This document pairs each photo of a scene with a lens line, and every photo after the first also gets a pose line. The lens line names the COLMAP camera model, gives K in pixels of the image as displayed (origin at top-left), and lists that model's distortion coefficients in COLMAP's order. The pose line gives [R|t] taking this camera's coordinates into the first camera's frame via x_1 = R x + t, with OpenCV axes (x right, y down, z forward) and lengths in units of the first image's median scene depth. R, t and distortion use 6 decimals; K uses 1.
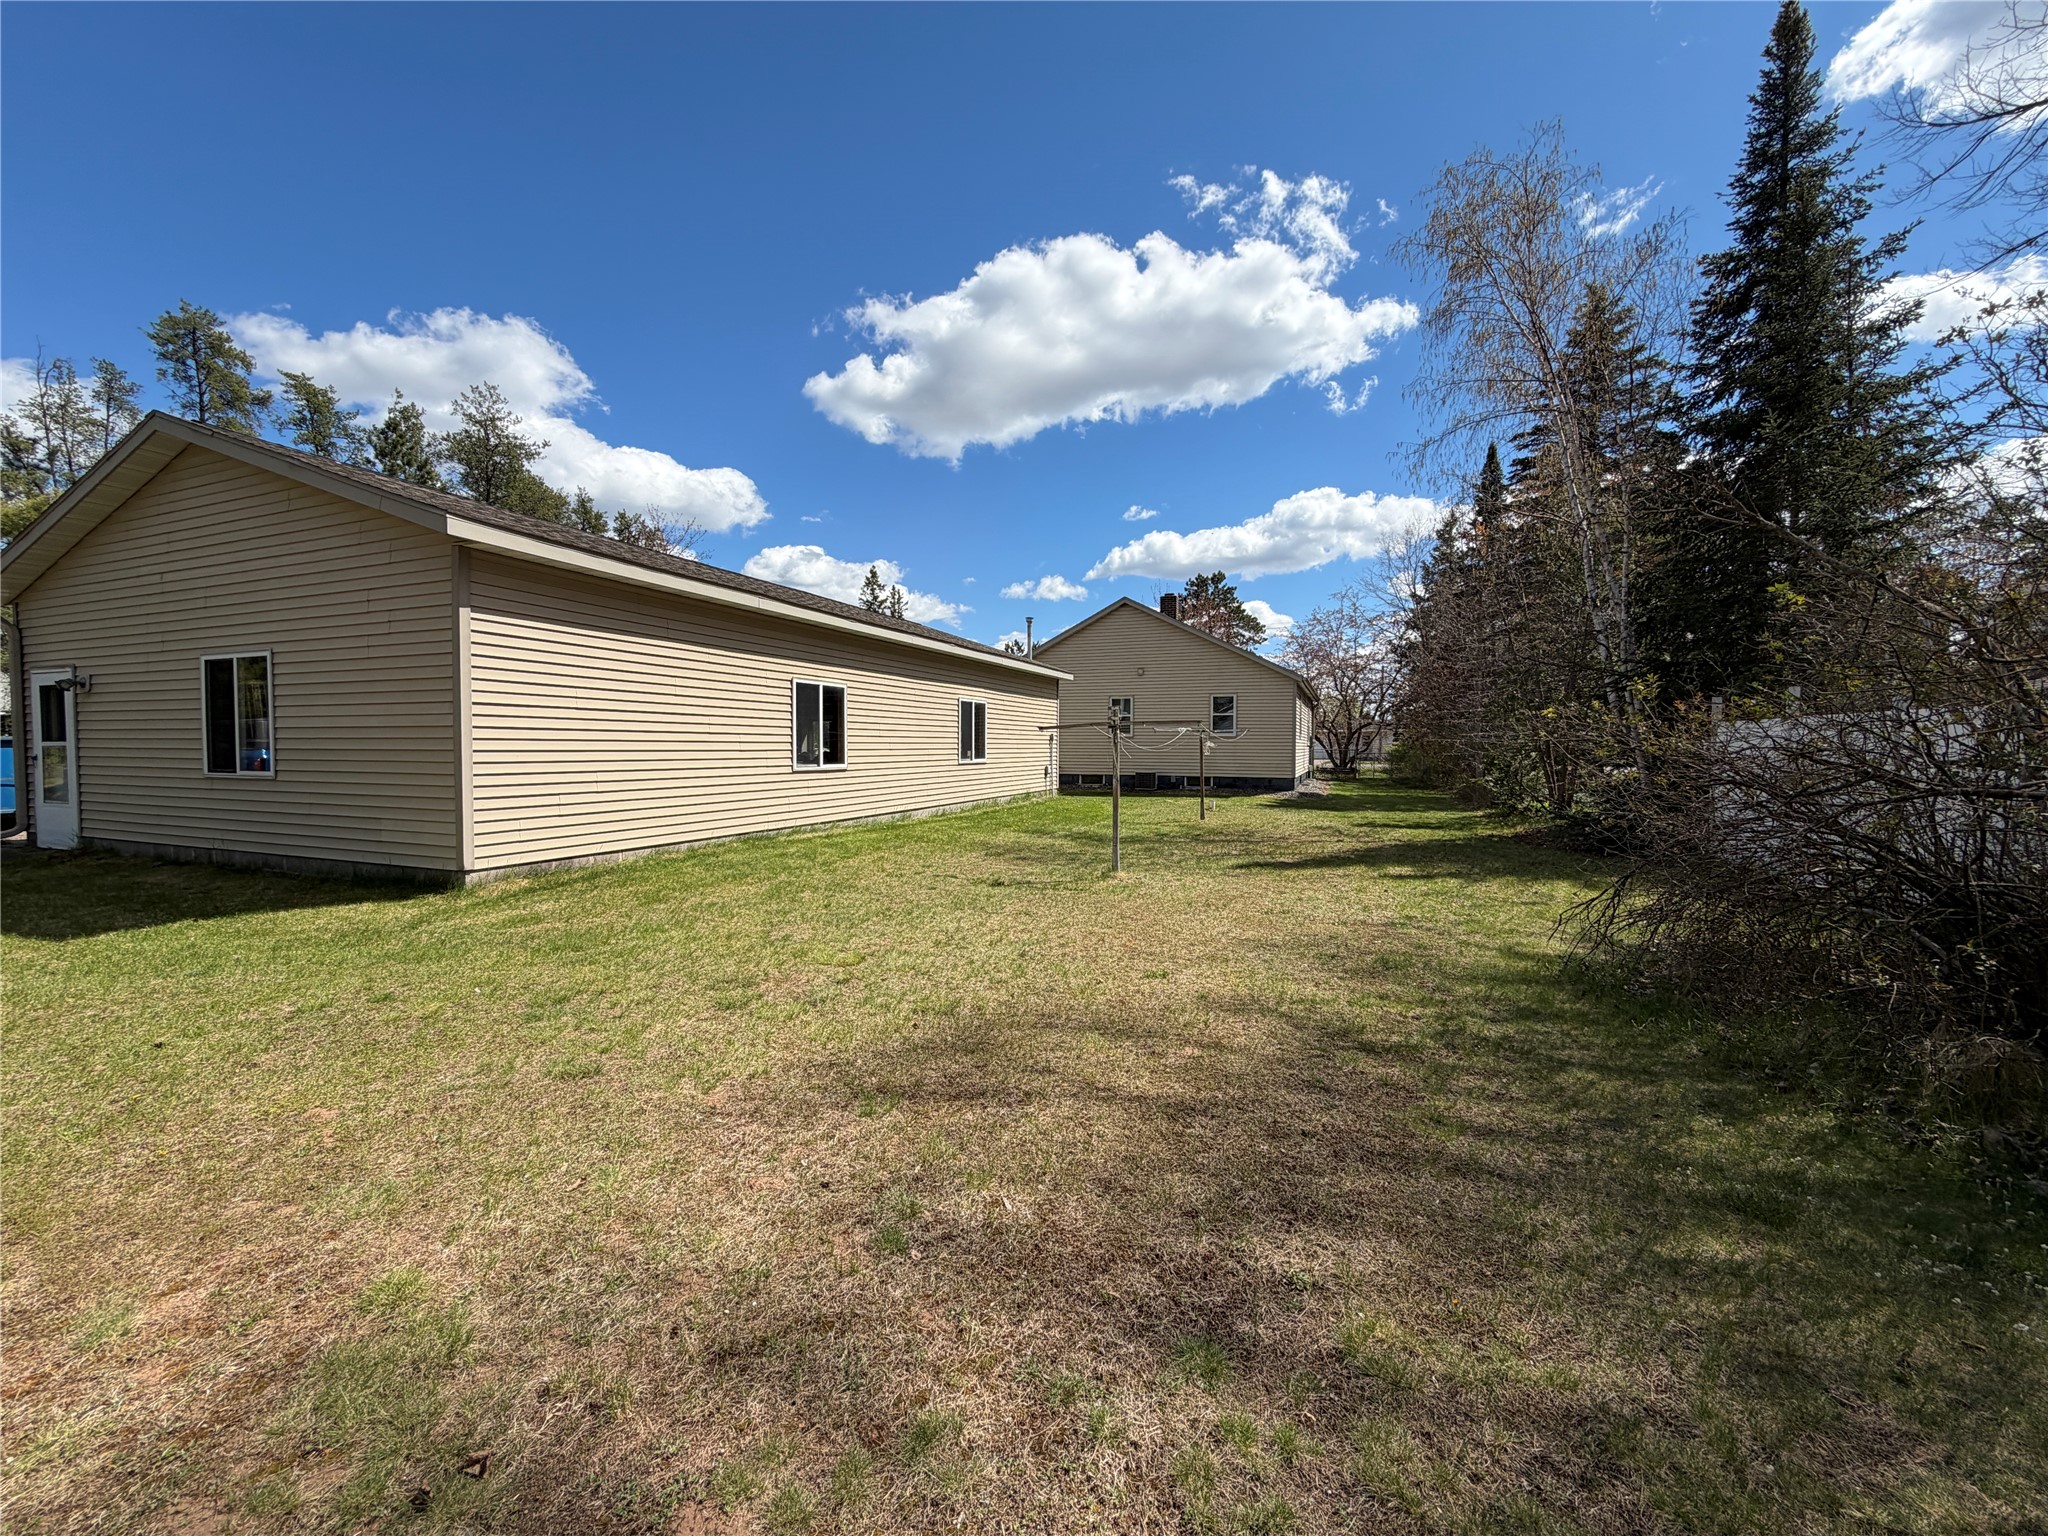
lens RADIAL K [[820.9, 0, 1026.7], [0, 820.9, 767.3], [0, 0, 1]] dist [-0.004130, -0.000246]
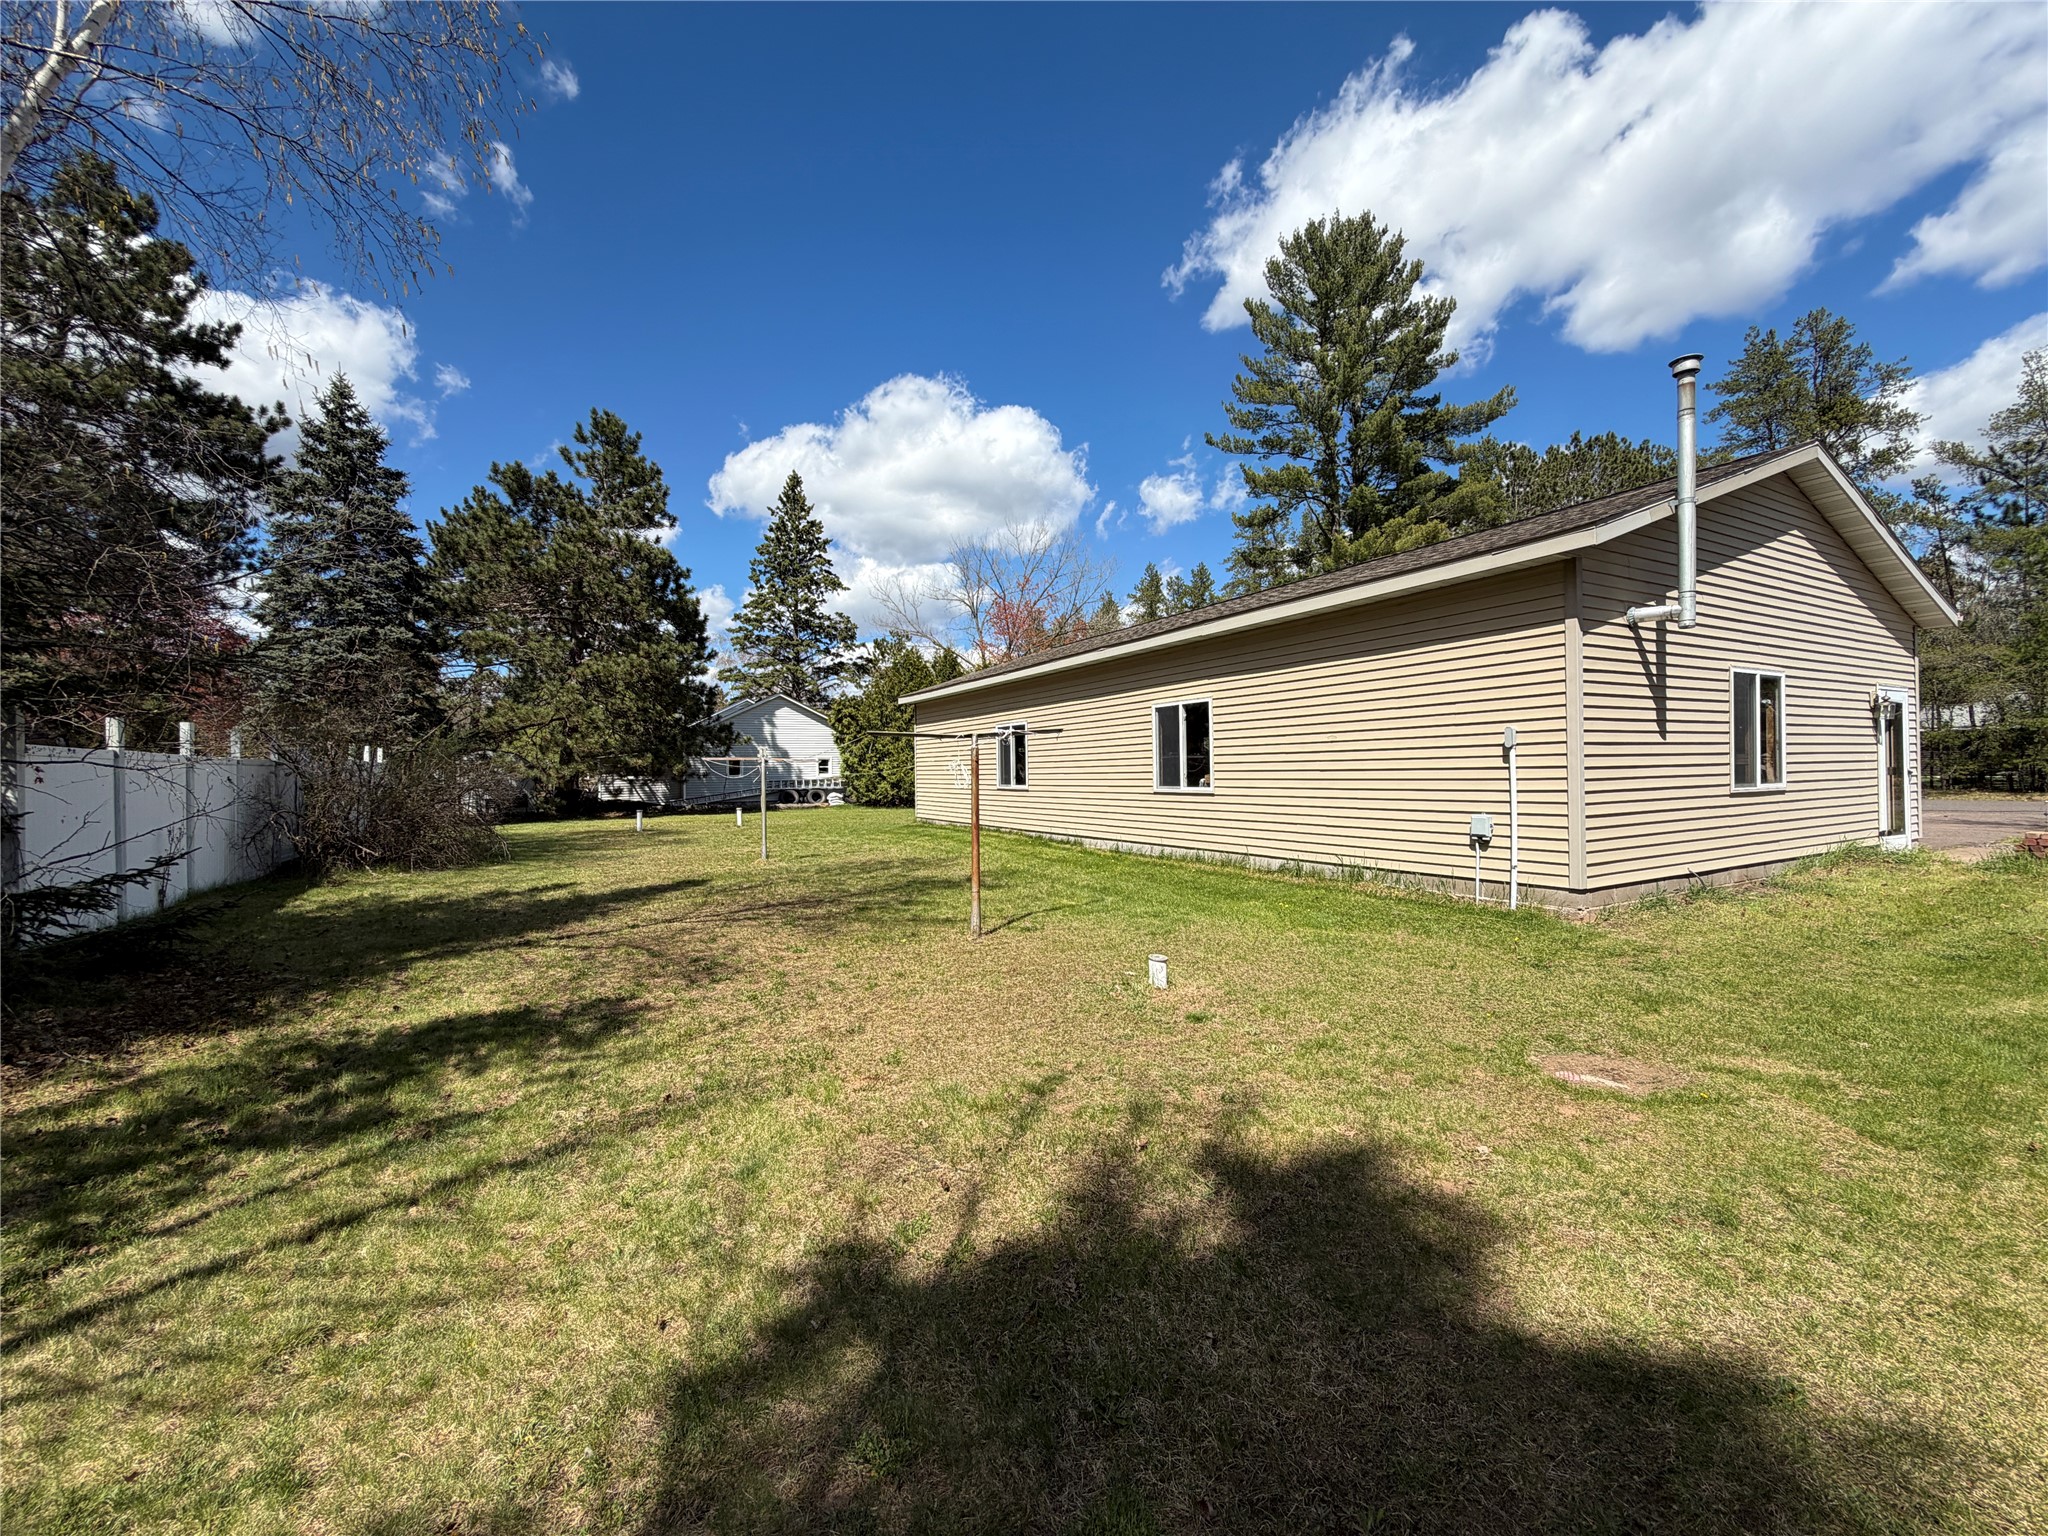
lens RADIAL K [[820.9, 0, 1037.3], [0, 820.9, 783.9], [0, 0, 1]] dist [-0.004130, -0.000246]
pose [[-0.623081, 0.020327, -0.781893, 0.608909], [-0.002201, 0.999613, 0.027741, -0.033196], [0.782154, 0.019006, -0.622795, 1.466493]]
